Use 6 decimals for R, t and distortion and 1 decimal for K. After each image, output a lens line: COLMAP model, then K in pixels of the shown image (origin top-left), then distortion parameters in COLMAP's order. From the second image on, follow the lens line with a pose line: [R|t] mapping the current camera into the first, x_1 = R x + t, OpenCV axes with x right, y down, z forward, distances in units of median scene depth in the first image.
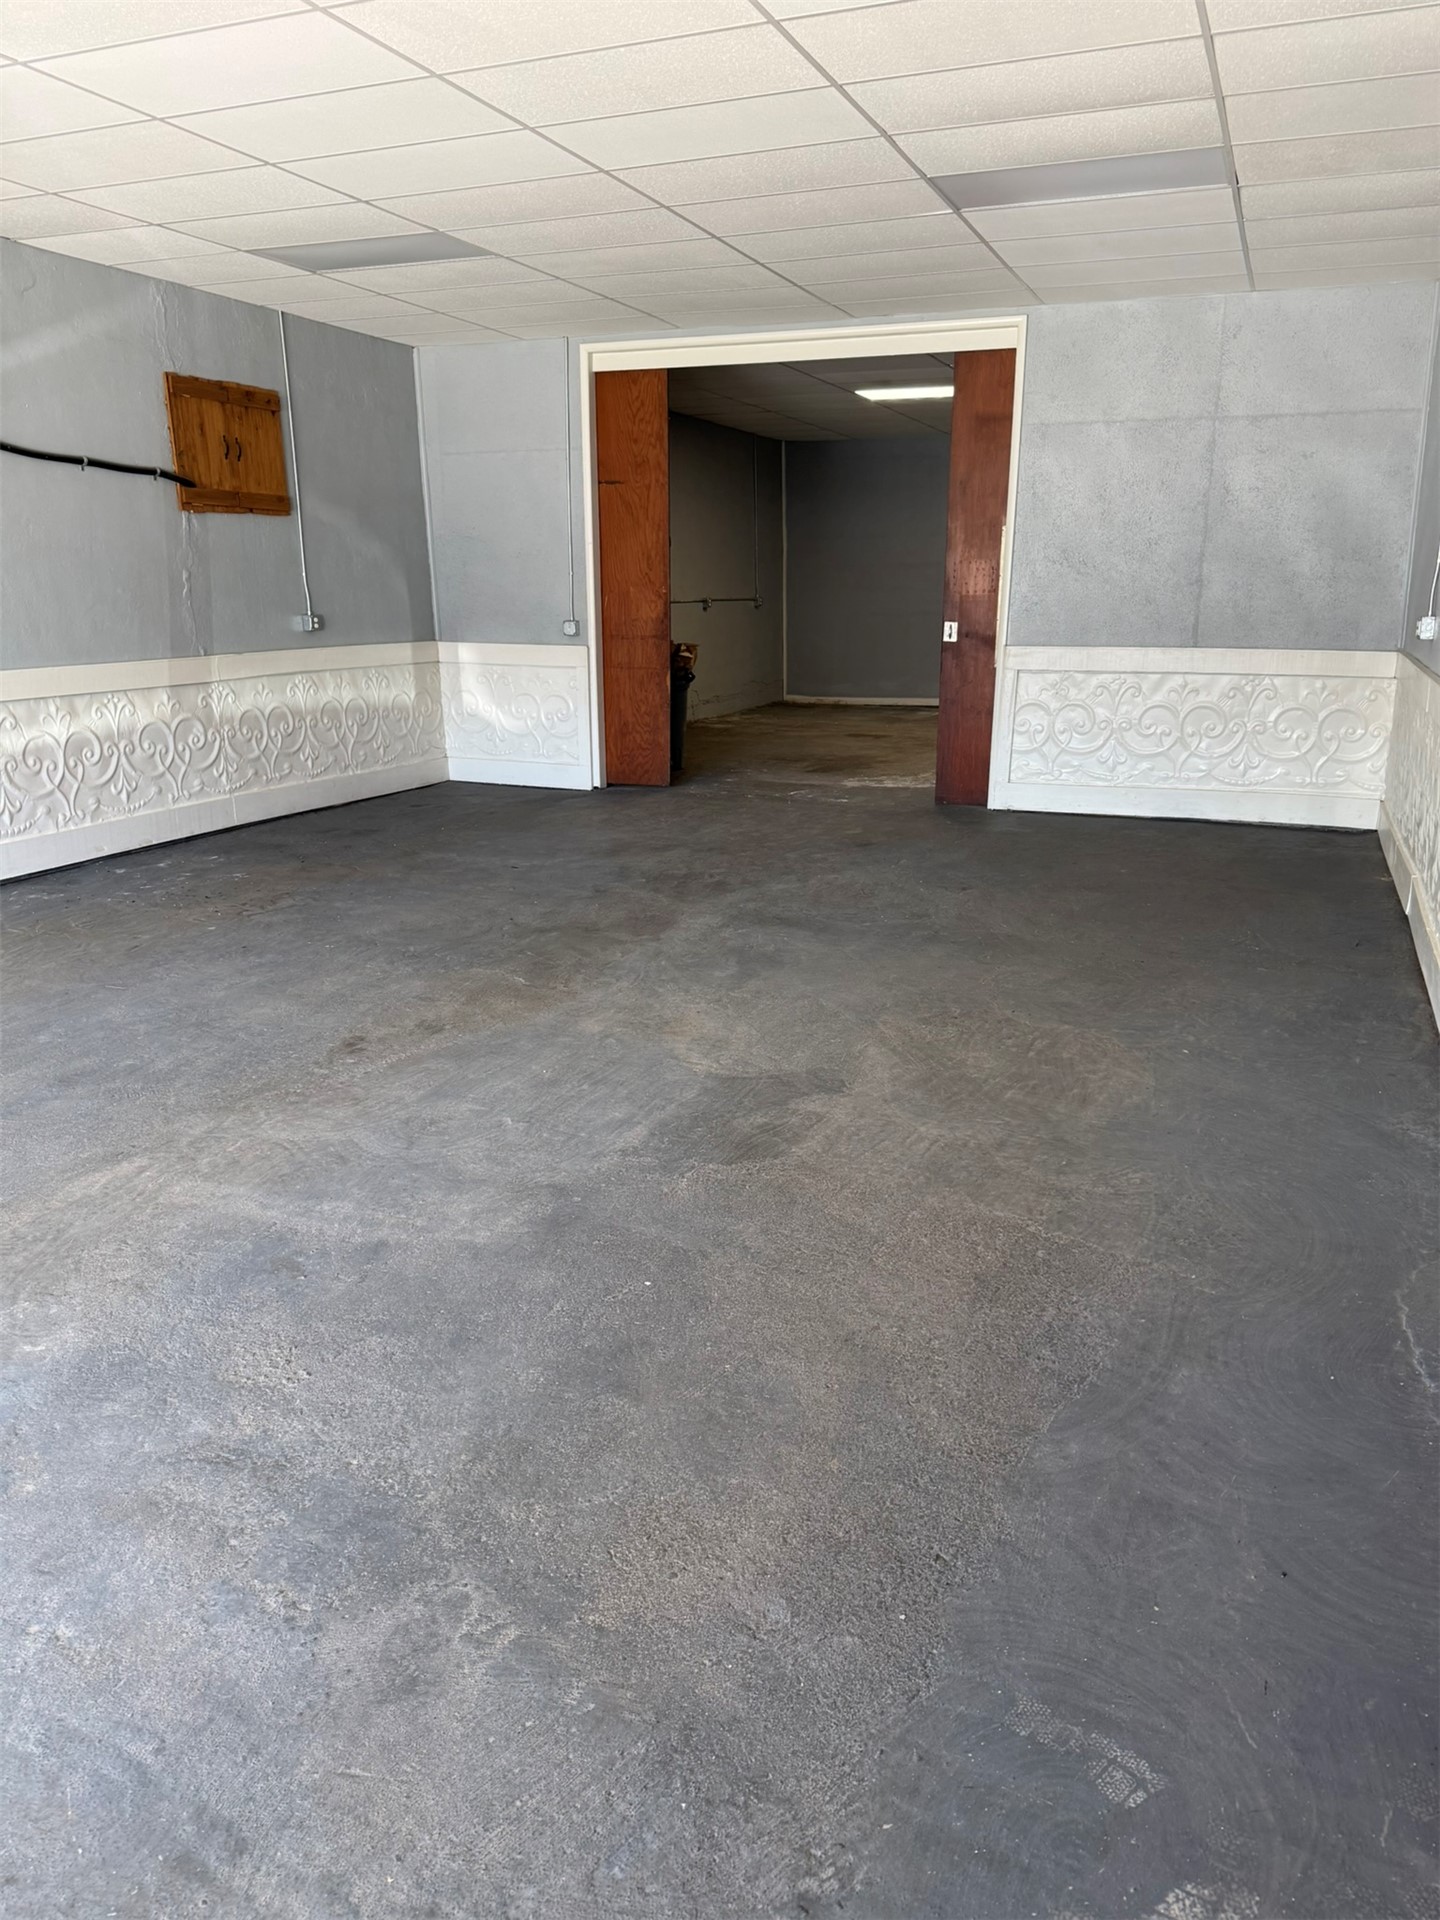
lens RADIAL K [[1350.0, 0, 720.0], [0, 1350.0, 960.0], [0, 0, 1]] dist [0.143048, -0.300724]
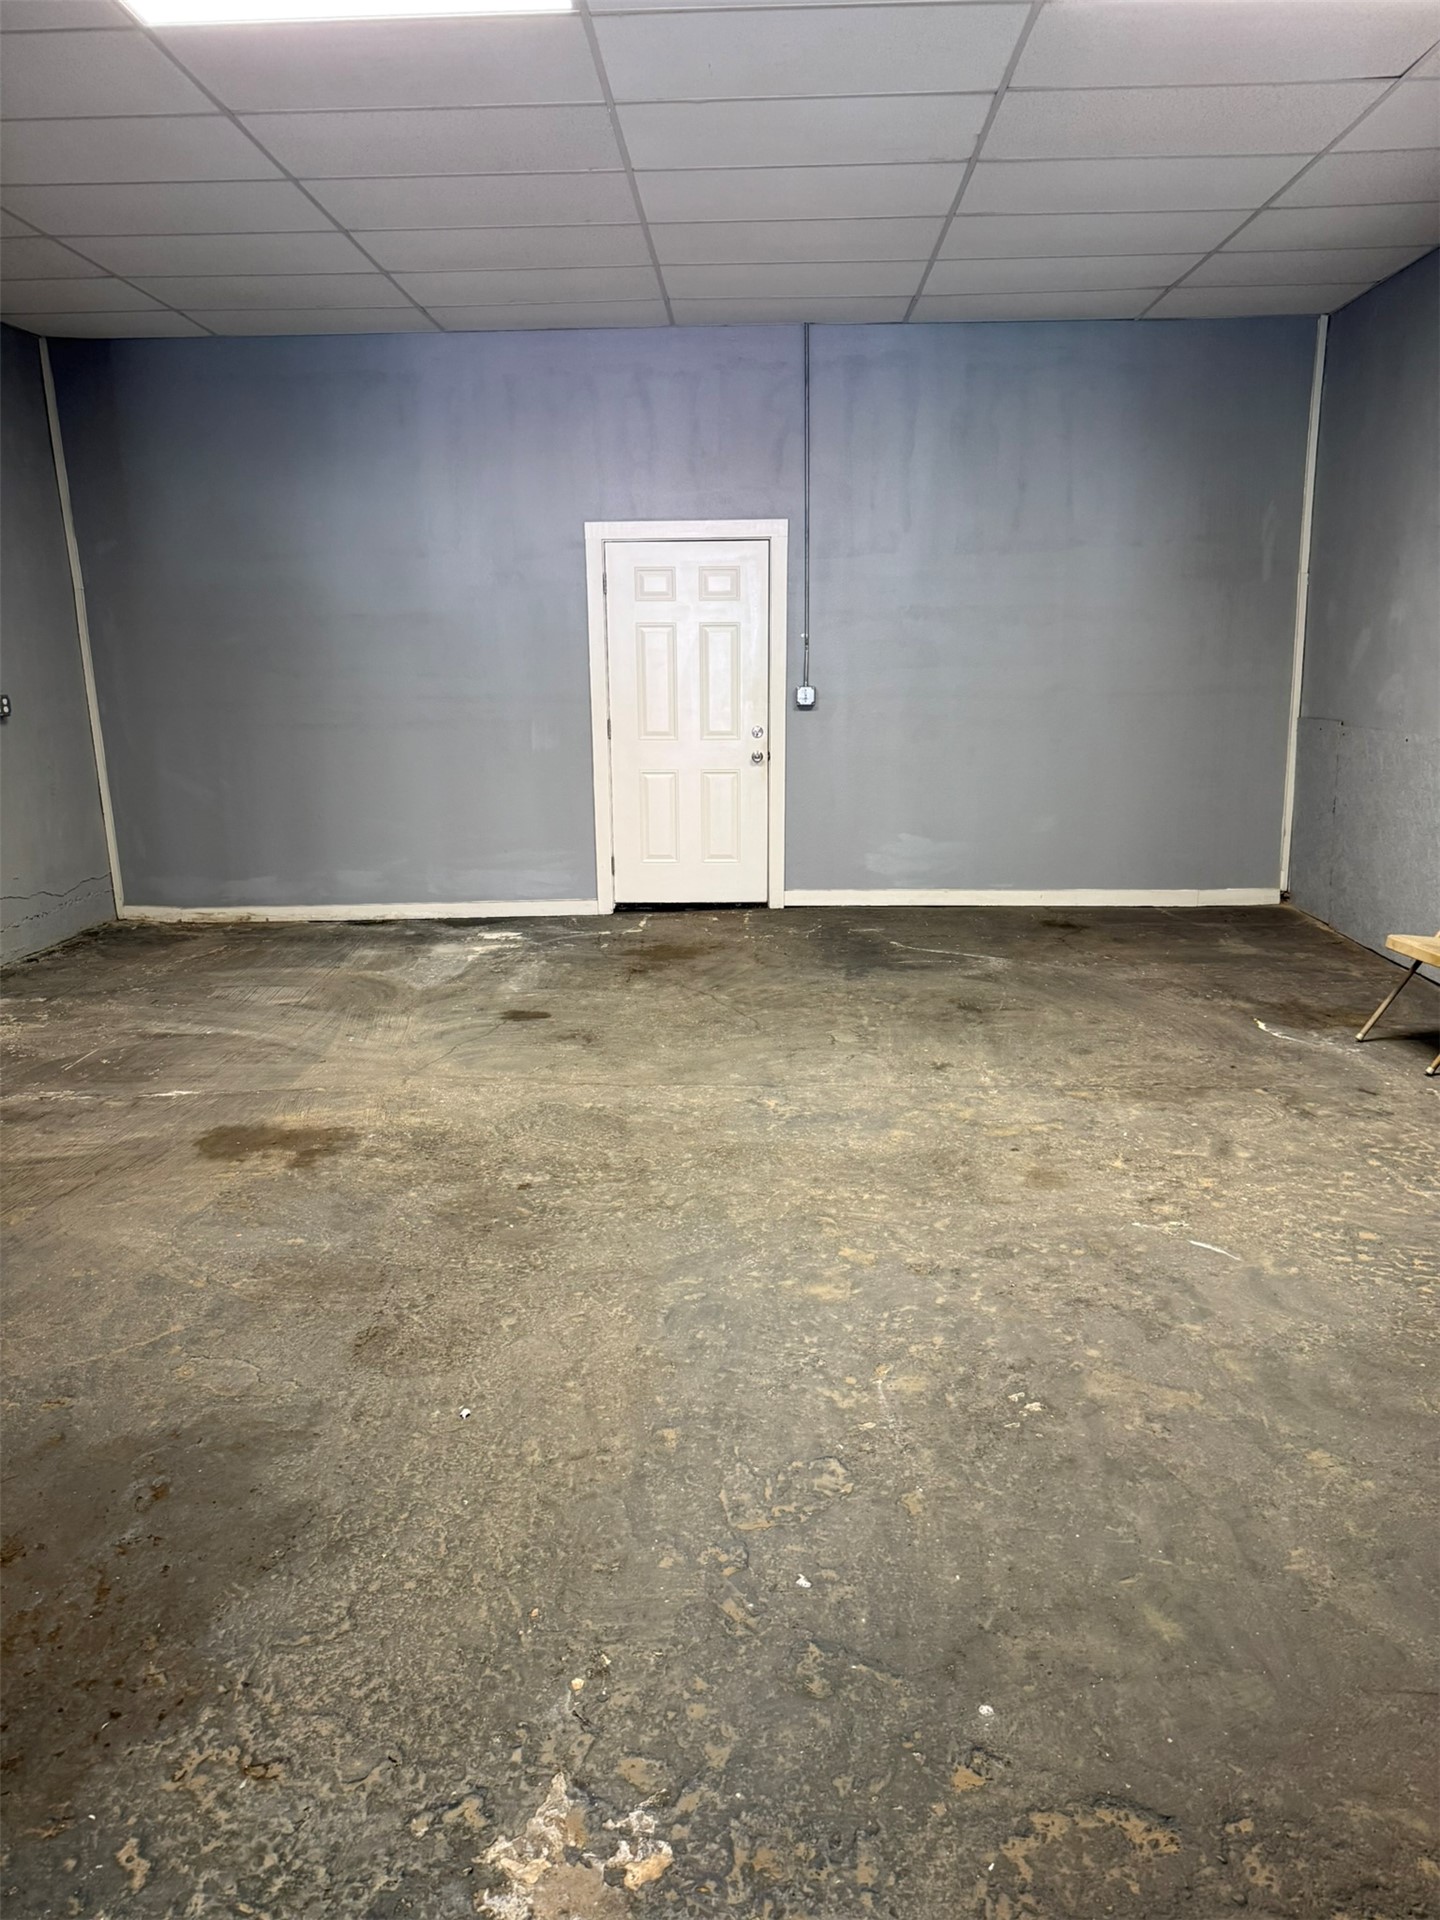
lens RADIAL K [[1353.1, 0, 719.4], [0, 1353.1, 968.6], [0, 0, 1]] dist [0.147605, -0.285525]
pose [[0.937376, -0.092855, 0.335716, 0.224007], [0.108431, 0.993712, -0.027909, -0.407728], [-0.331013, 0.062563, 0.941550, 1.484992]]
